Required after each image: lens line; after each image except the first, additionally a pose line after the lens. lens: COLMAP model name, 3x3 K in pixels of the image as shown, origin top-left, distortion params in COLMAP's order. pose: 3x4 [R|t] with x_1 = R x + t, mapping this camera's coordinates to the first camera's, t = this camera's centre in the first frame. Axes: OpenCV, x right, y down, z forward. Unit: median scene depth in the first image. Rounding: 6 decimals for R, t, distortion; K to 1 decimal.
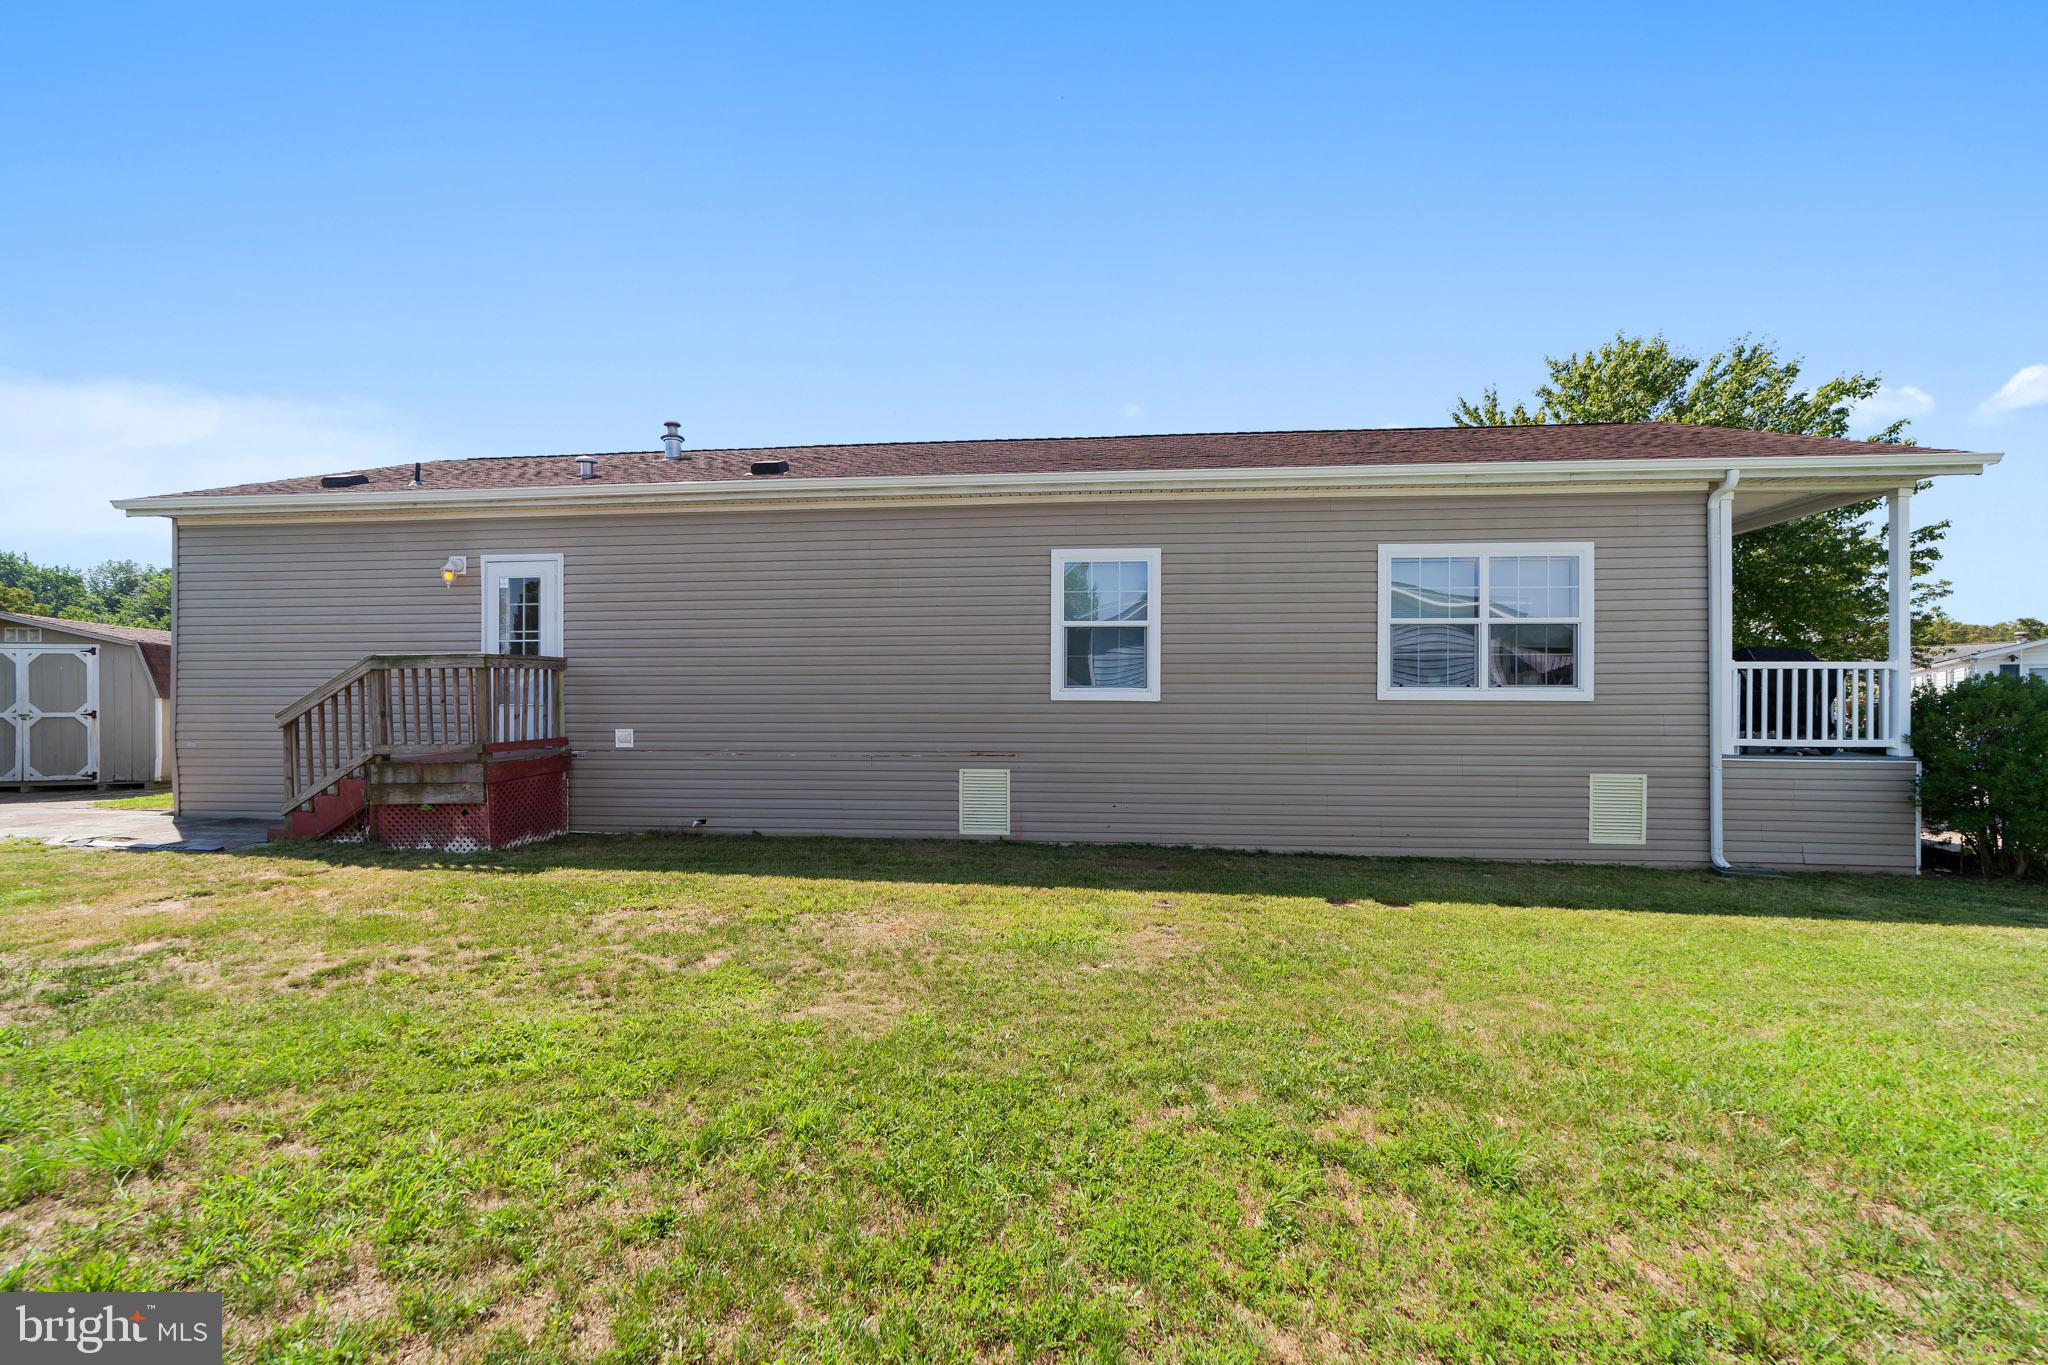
lens RADIAL K [[796.0, 0, 1016.0], [0, 796.0, 688.4], [0, 0, 1]] dist [0.001104, 0.000372]
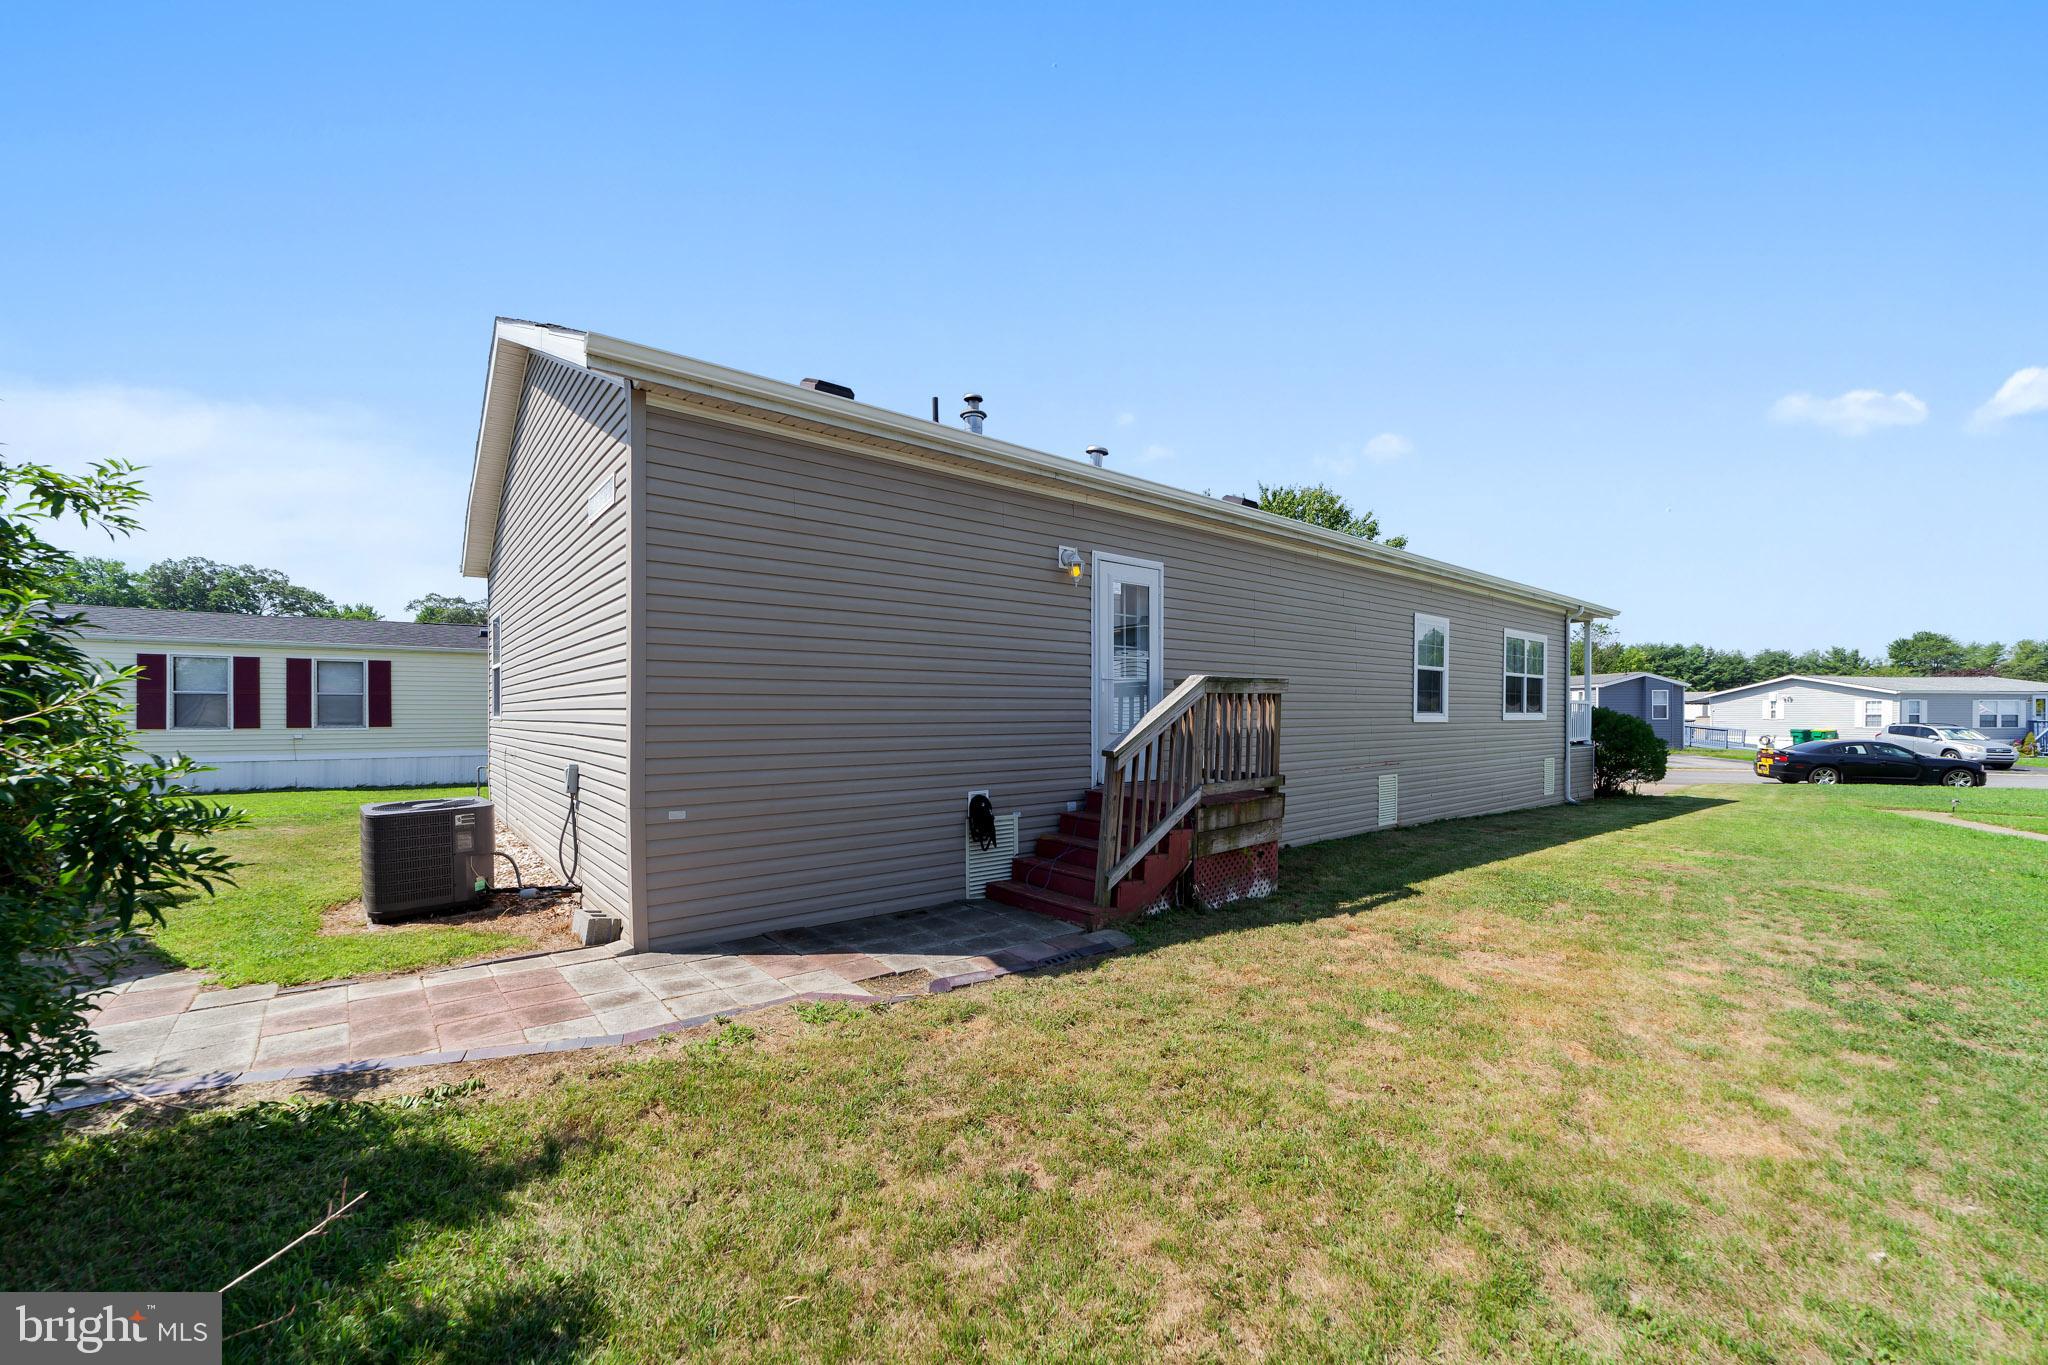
lens RADIAL K [[783.8, 0, 1019.9], [0, 783.8, 696.7], [0, 0, 1]] dist [-0.025345, 0.010130]
pose [[0.715816, 0.014773, 0.698133, -1.503678], [-0.012890, 0.999885, -0.007942, -0.010521], [-0.698170, -0.003314, 0.715925, 0.553103]]
